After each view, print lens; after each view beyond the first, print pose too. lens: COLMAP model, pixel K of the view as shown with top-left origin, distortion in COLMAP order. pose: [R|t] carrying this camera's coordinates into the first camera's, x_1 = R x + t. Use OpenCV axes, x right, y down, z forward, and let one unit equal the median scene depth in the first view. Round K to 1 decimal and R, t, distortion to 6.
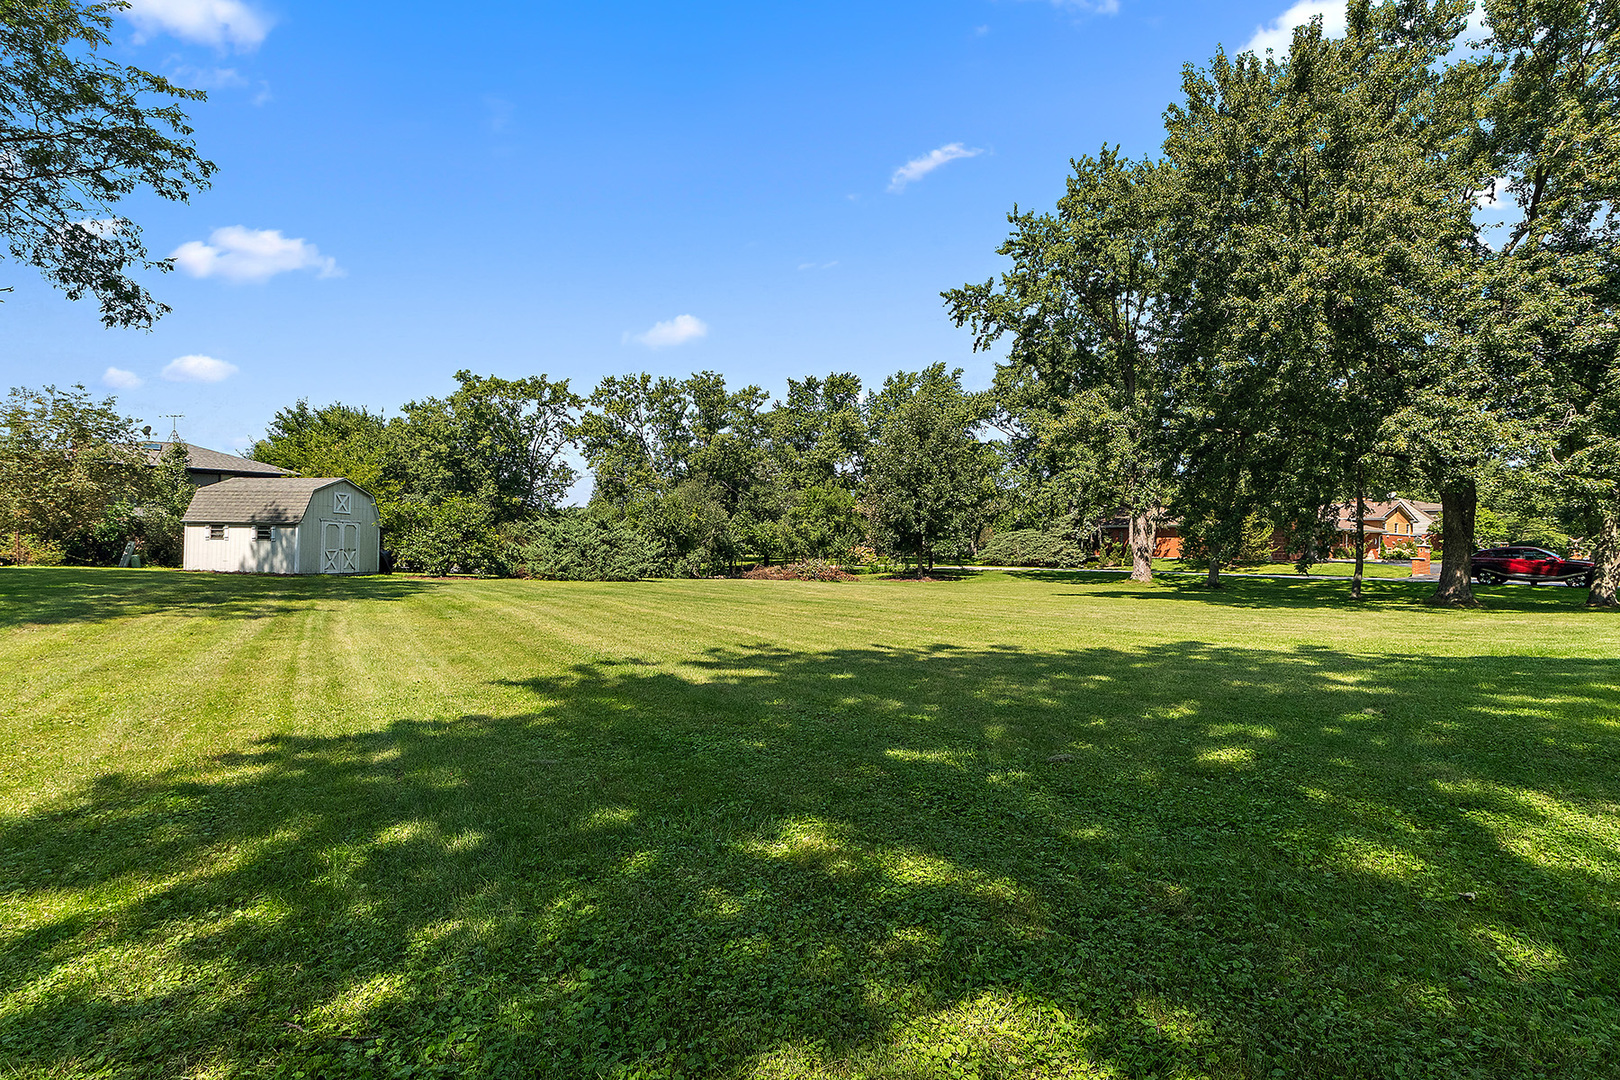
lens RADIAL K [[721.9, 0, 809.1], [0, 721.9, 564.7], [0, 0, 1]] dist [-0.001161, -0.020038]
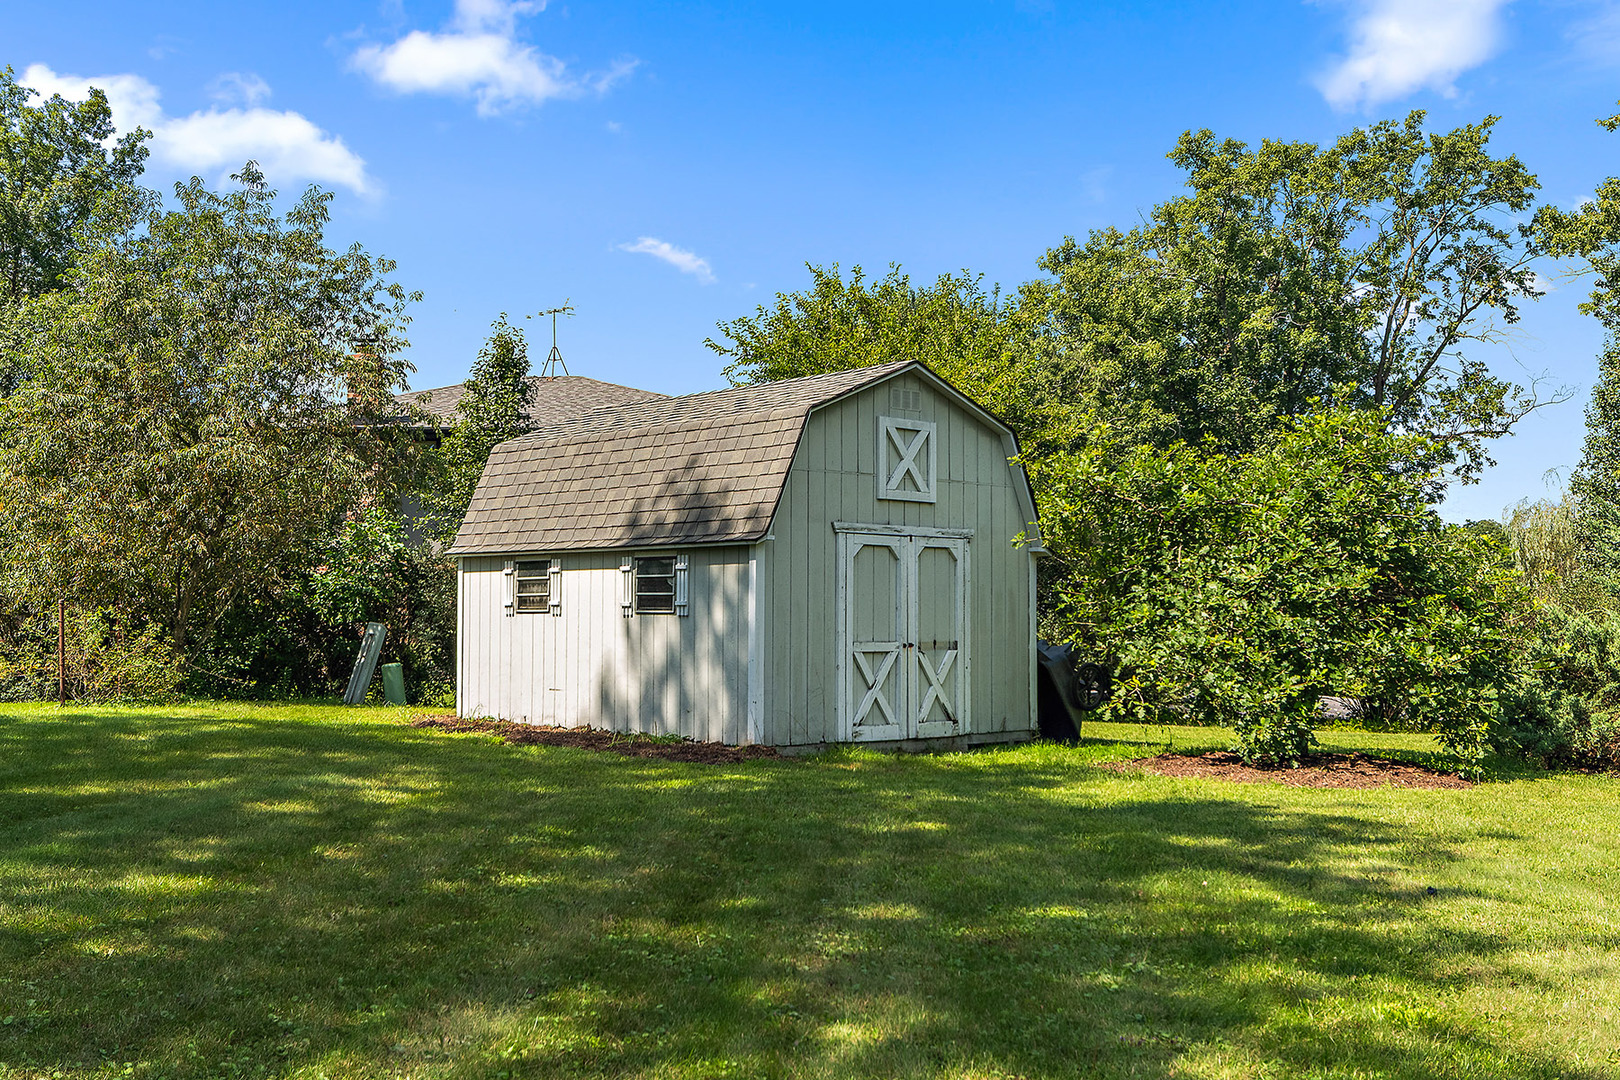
lens RADIAL K [[1700.3, 0, 810.0], [0, 1700.3, 540.0], [0, 0, 1]] dist [0.000639, -0.001567]
pose [[0.804418, -0.042154, -0.592567, -0.310245], [-0.000839, 0.997398, -0.072092, -0.014113], [0.594064, 0.058489, 0.802289, 0.479390]]
